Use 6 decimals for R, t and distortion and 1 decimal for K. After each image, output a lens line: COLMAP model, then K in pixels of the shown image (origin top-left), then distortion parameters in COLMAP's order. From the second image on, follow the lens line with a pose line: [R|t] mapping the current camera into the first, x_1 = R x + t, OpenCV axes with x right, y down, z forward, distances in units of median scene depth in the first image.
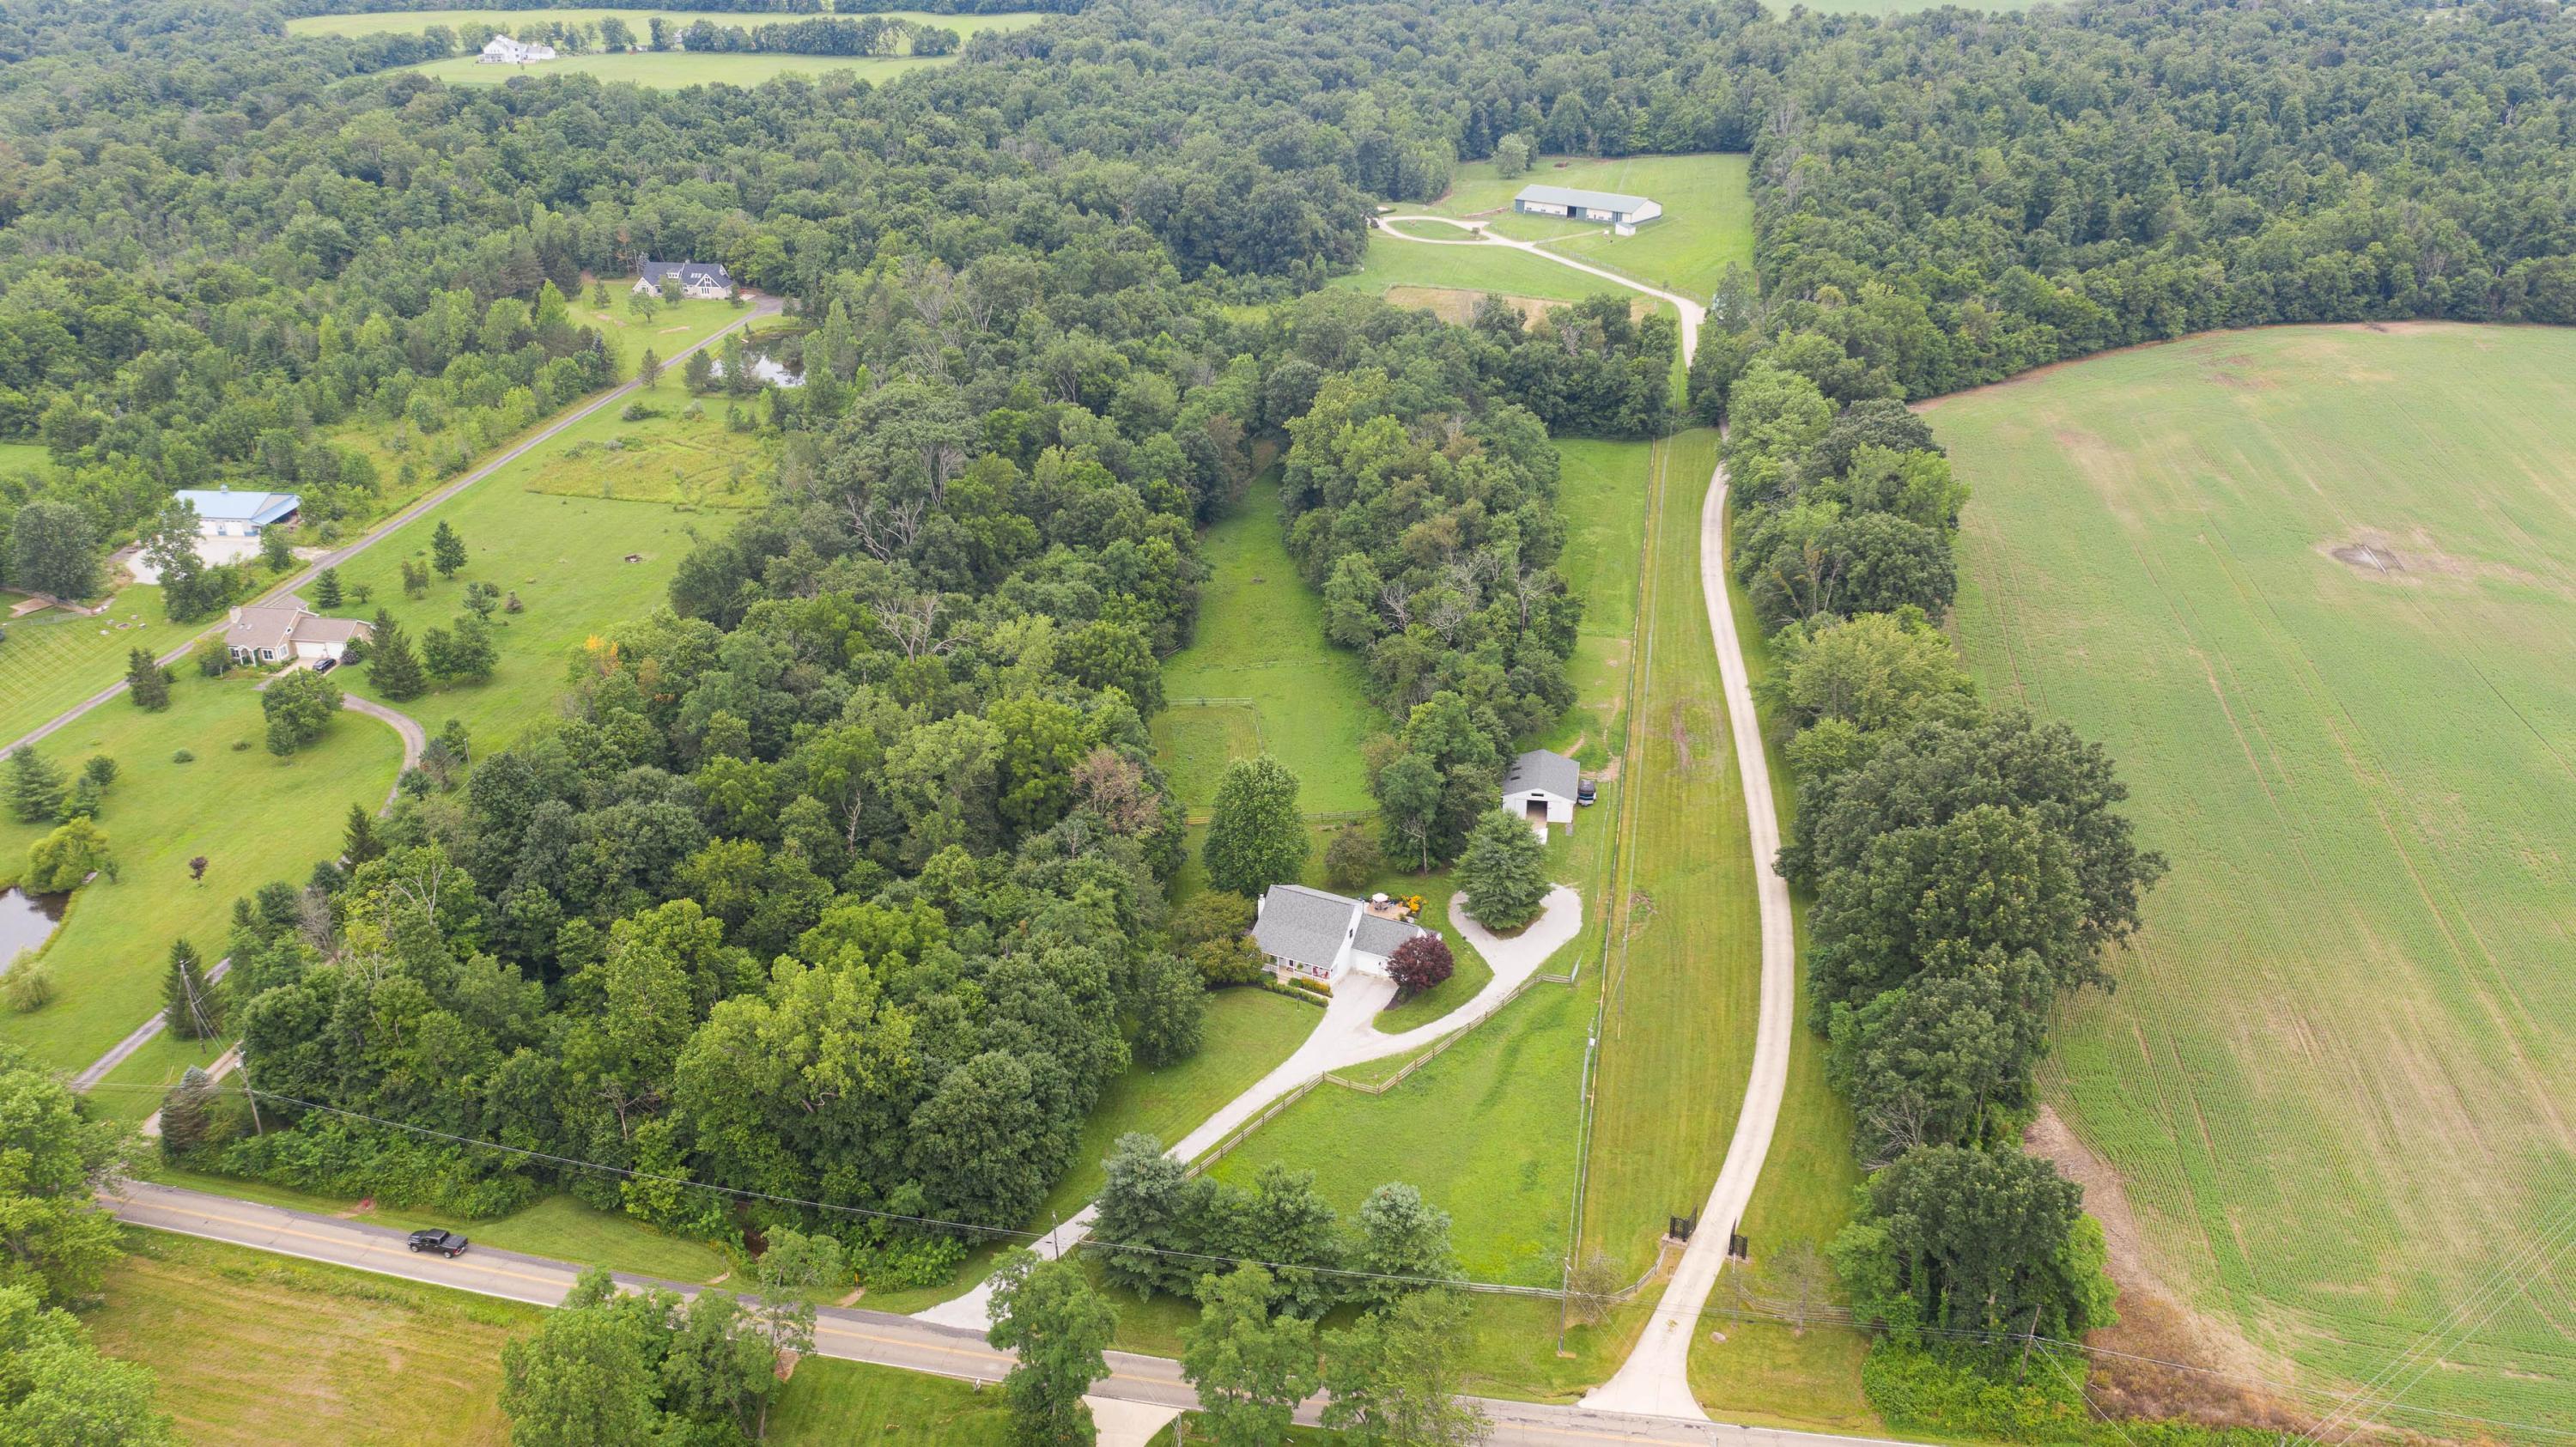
lens RADIAL K [[2019.1, 0, 1288.0], [0, 2019.1, 723.5], [0, 0, 1]] dist [-0.027450, 0.003179]
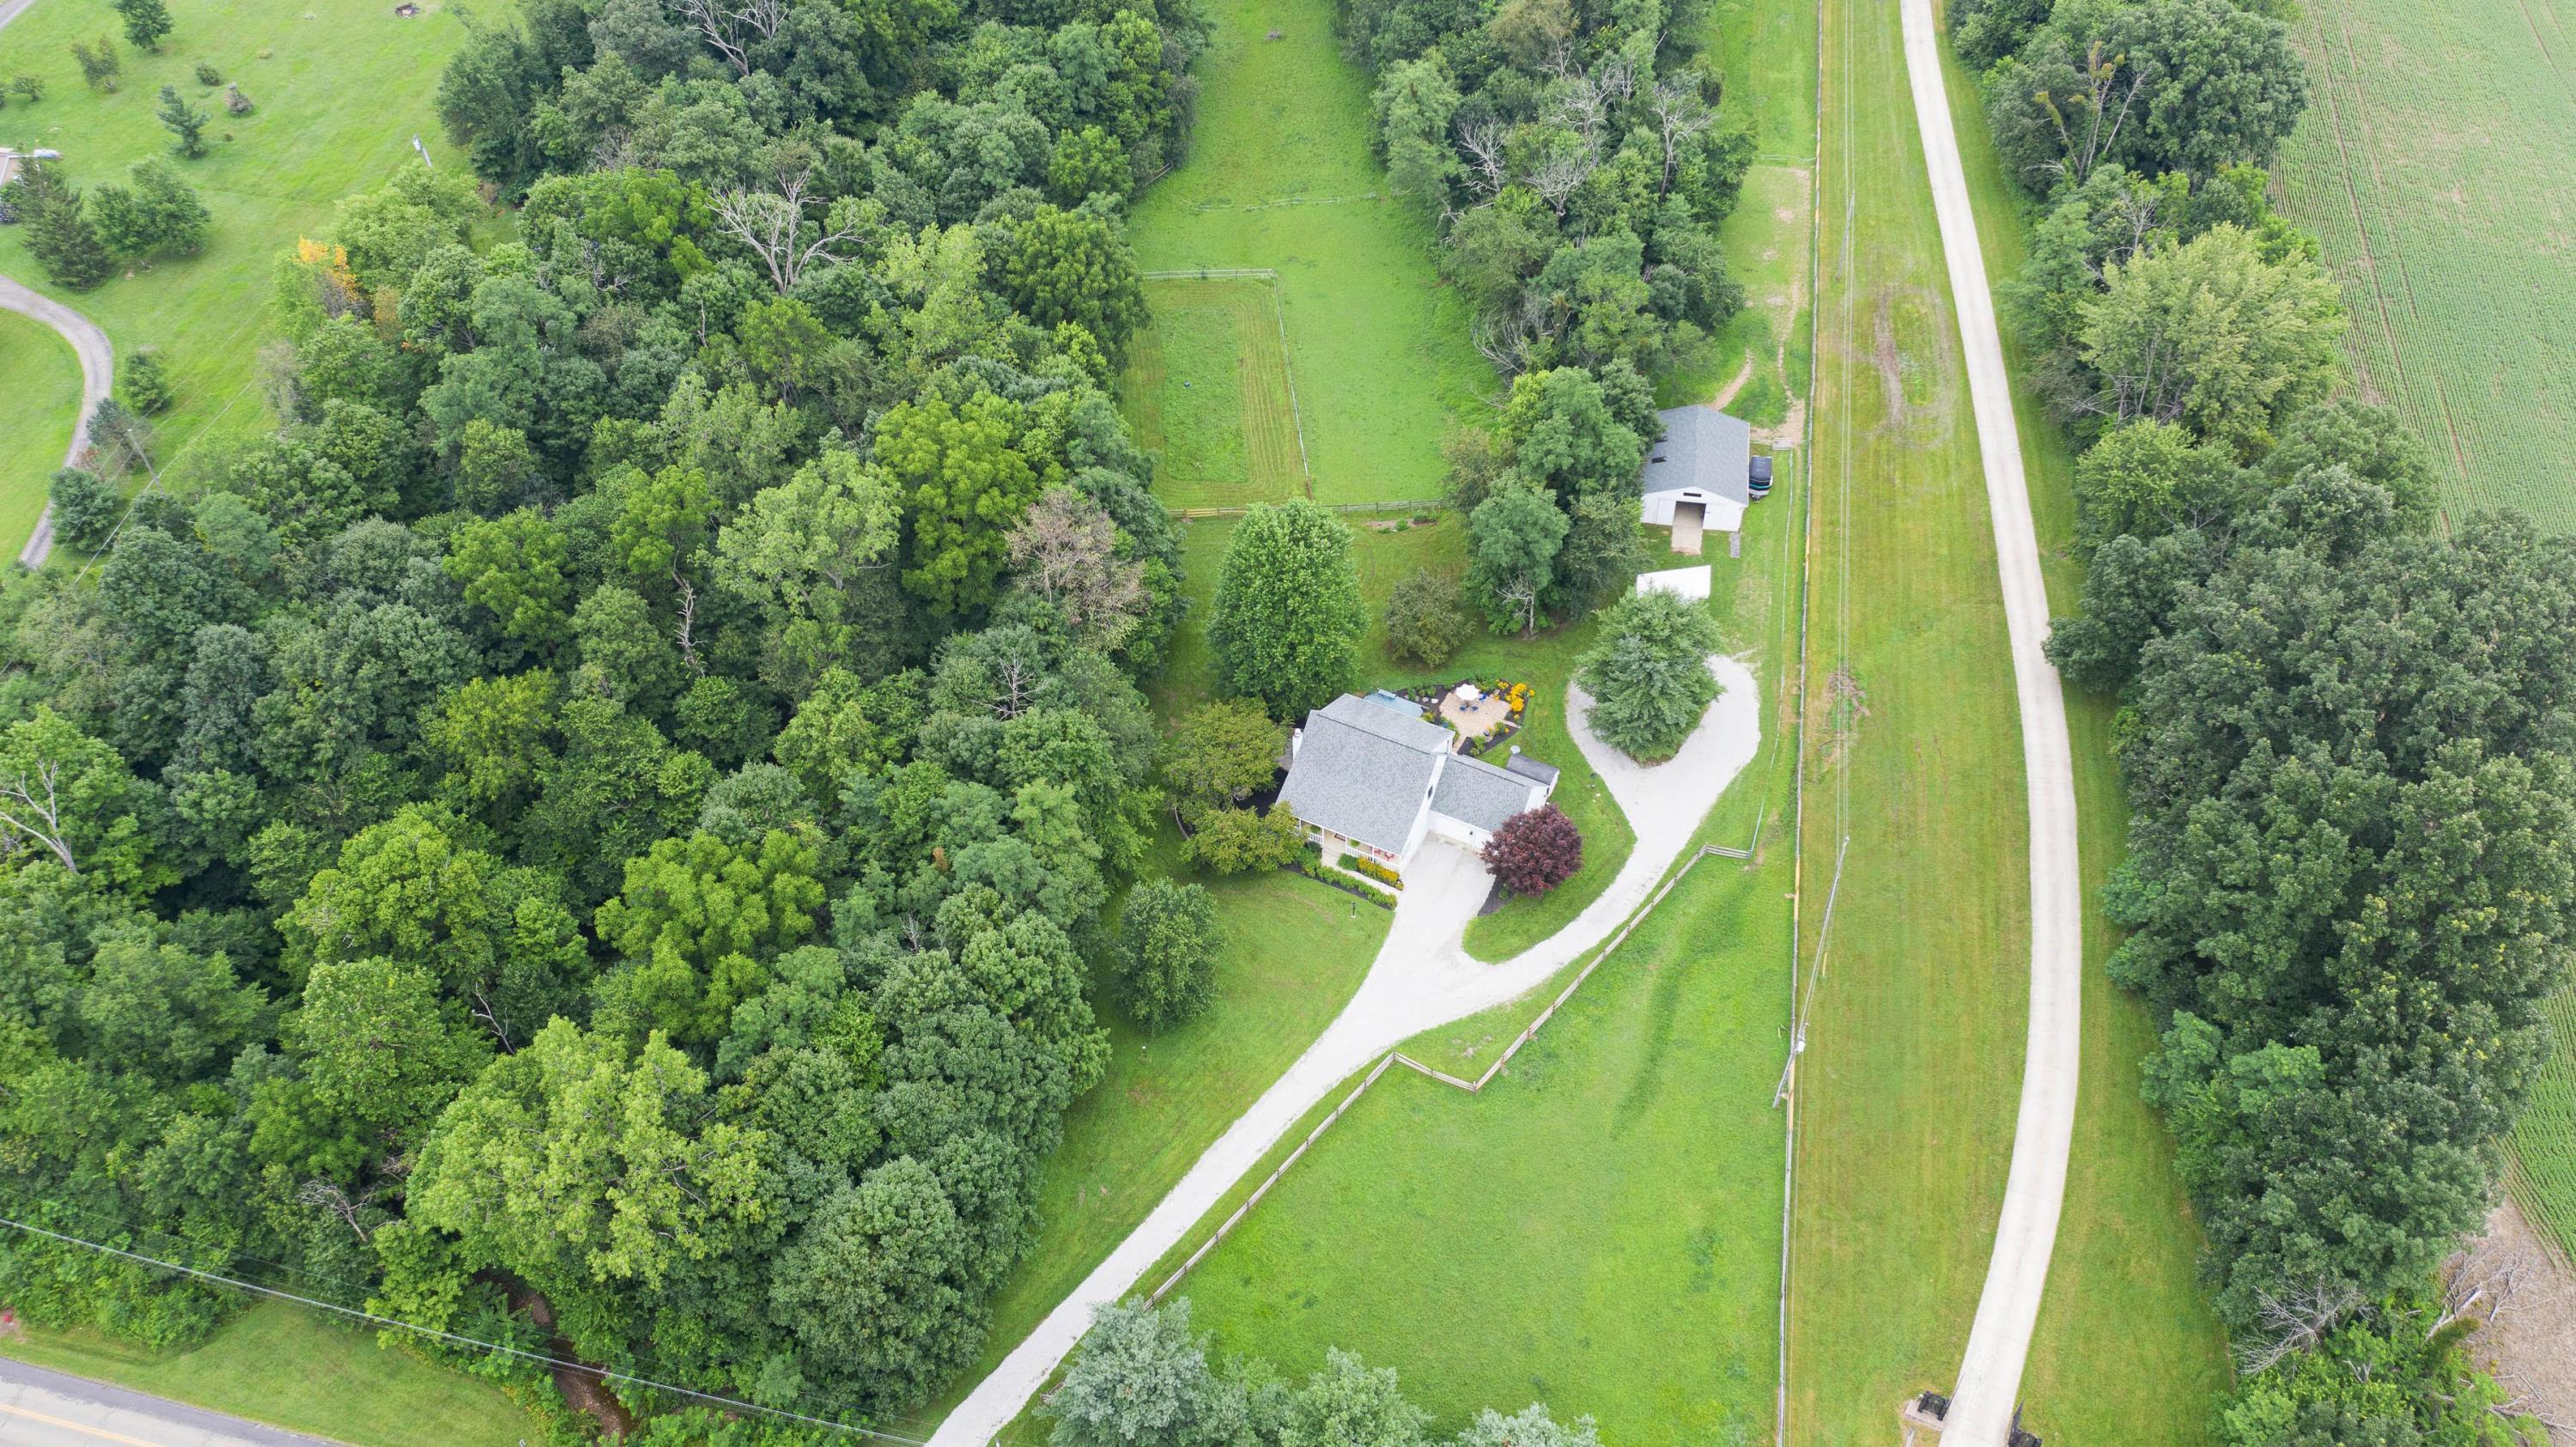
lens RADIAL K [[2019.1, 0, 1288.0], [0, 2019.1, 723.5], [0, 0, 1]] dist [-0.027450, 0.003179]
pose [[0.999947, -0.007958, -0.006498, -0.009530], [0.009811, 0.927432, 0.373864, -0.136189], [0.003051, -0.373908, 0.927461, 0.299713]]
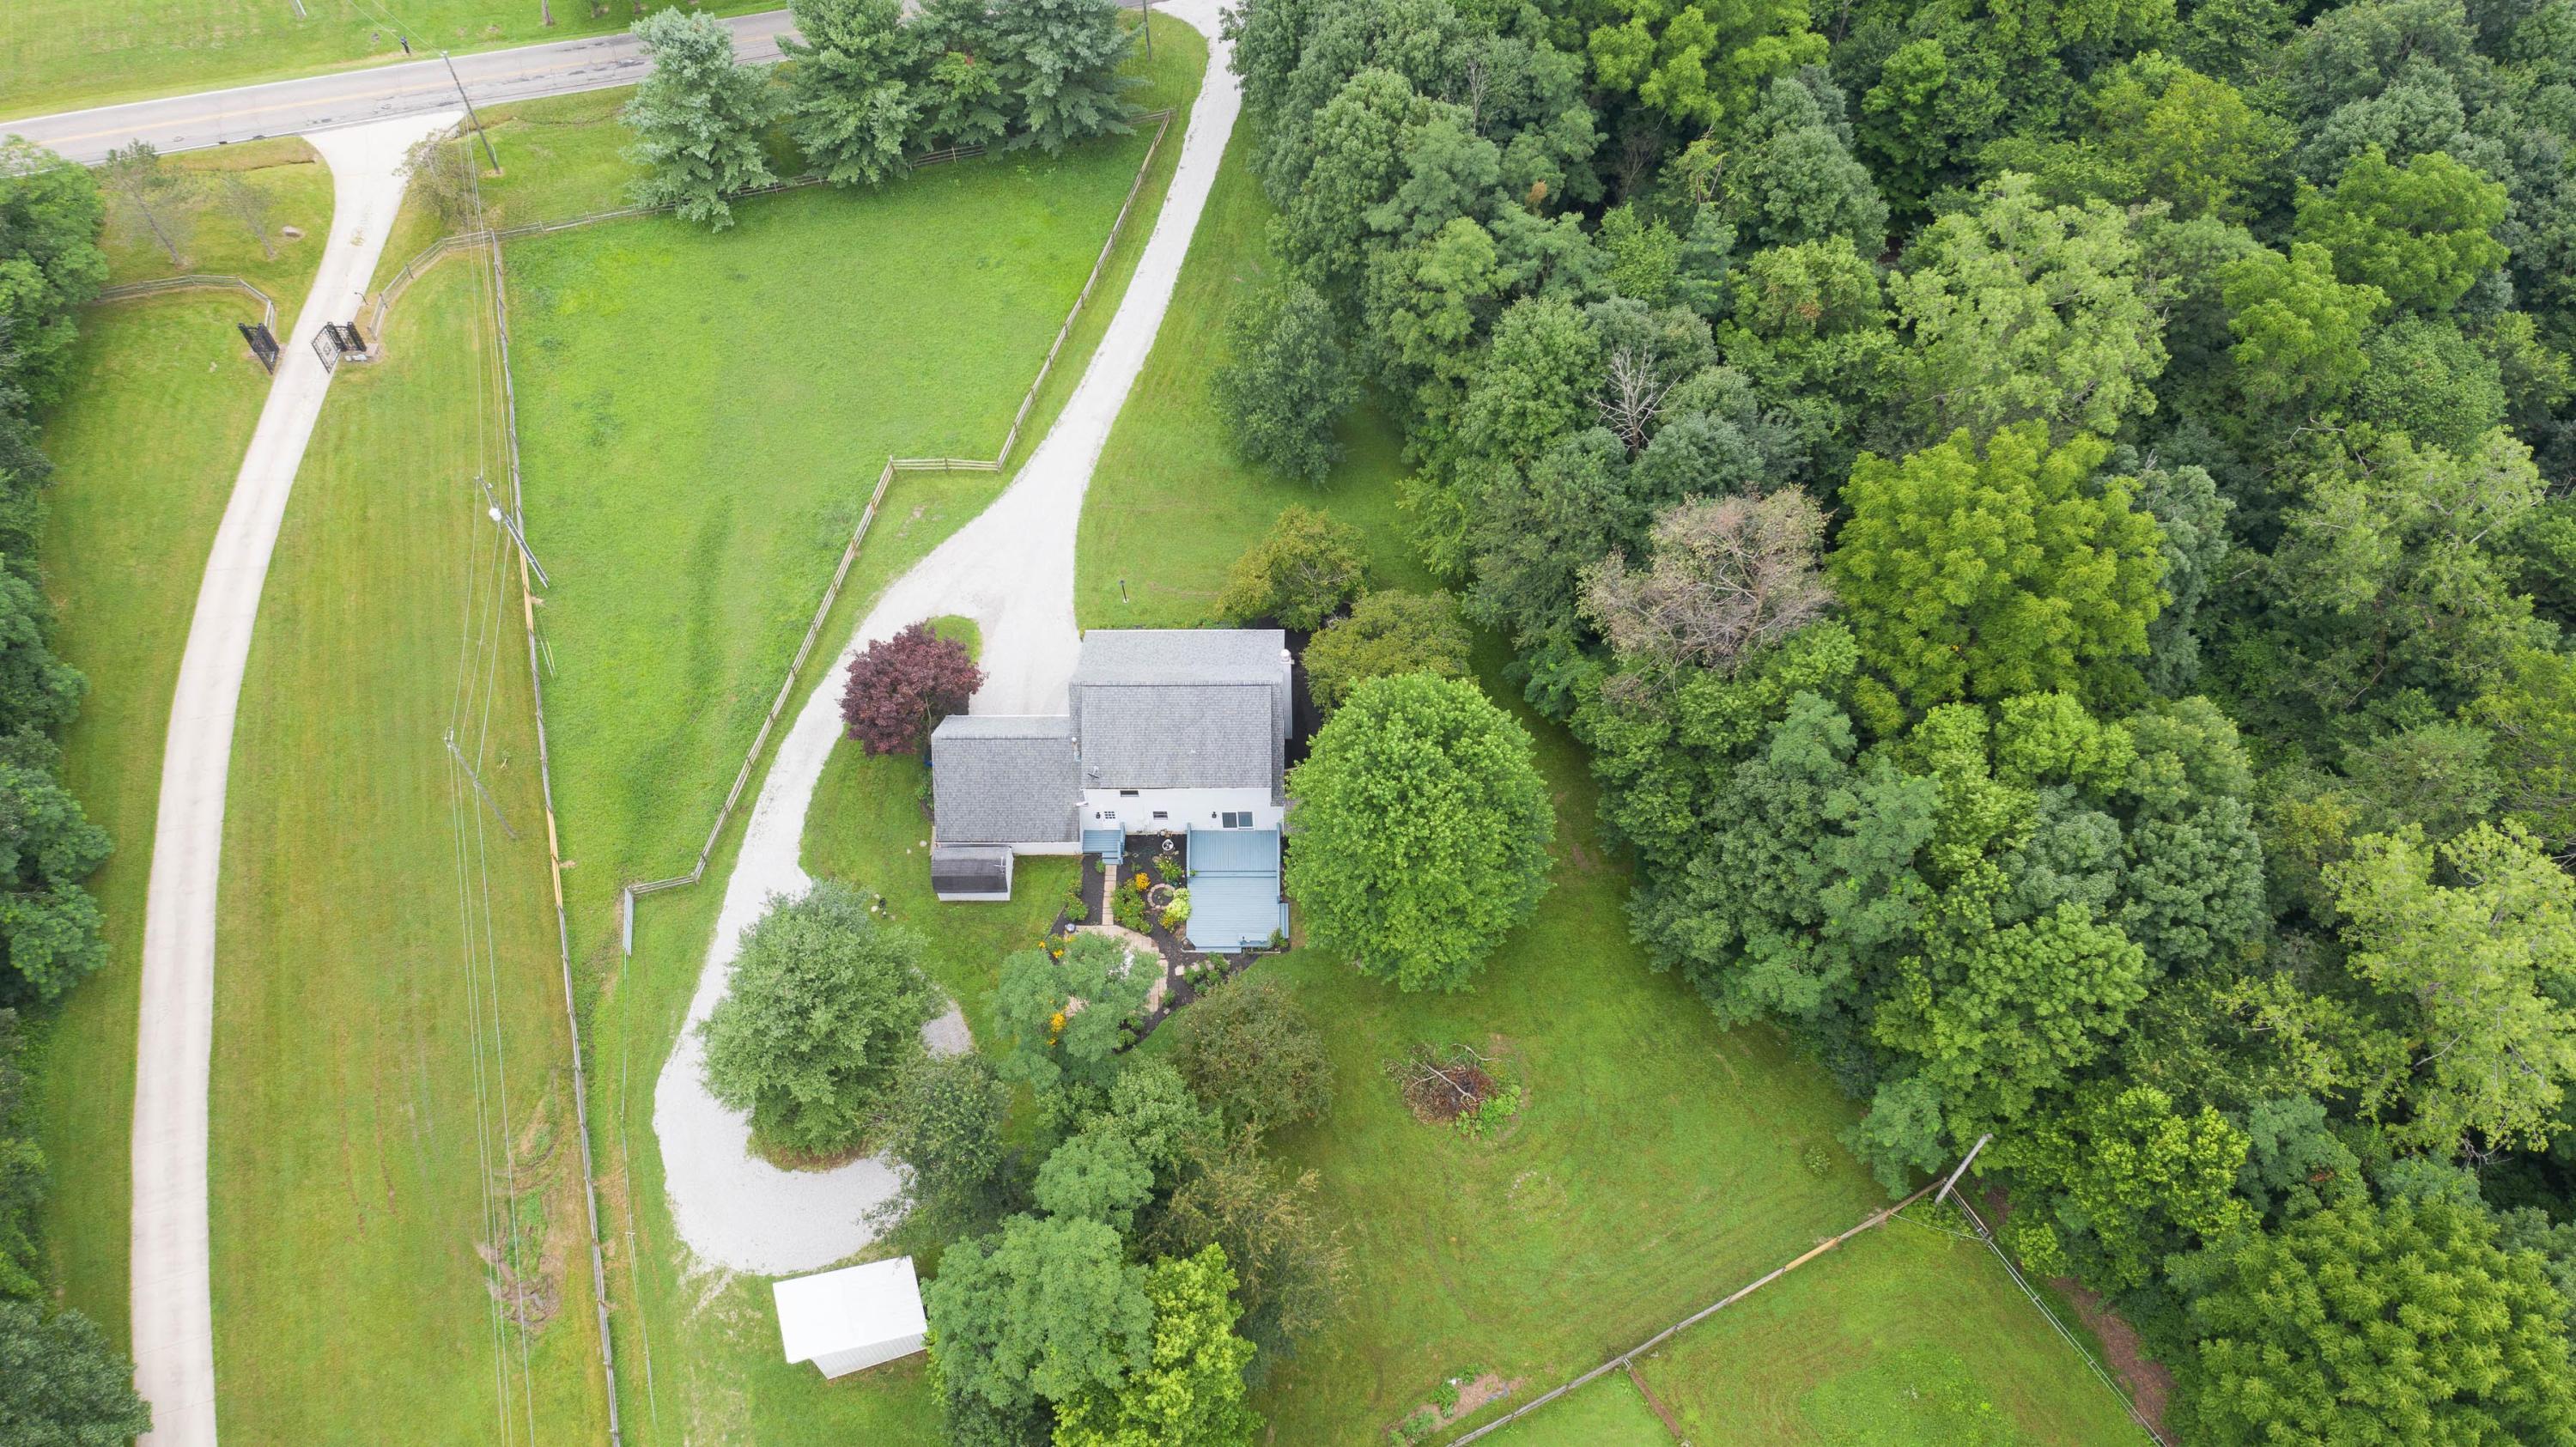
lens RADIAL K [[2019.1, 0, 1288.0], [0, 2019.1, 723.5], [0, 0, 1]] dist [-0.027450, 0.003179]
pose [[-0.889467, 0.397233, -0.225954, 0.075368], [-0.168883, 0.173717, 0.970207, -0.278081], [0.424650, 0.901126, -0.087429, 0.844101]]
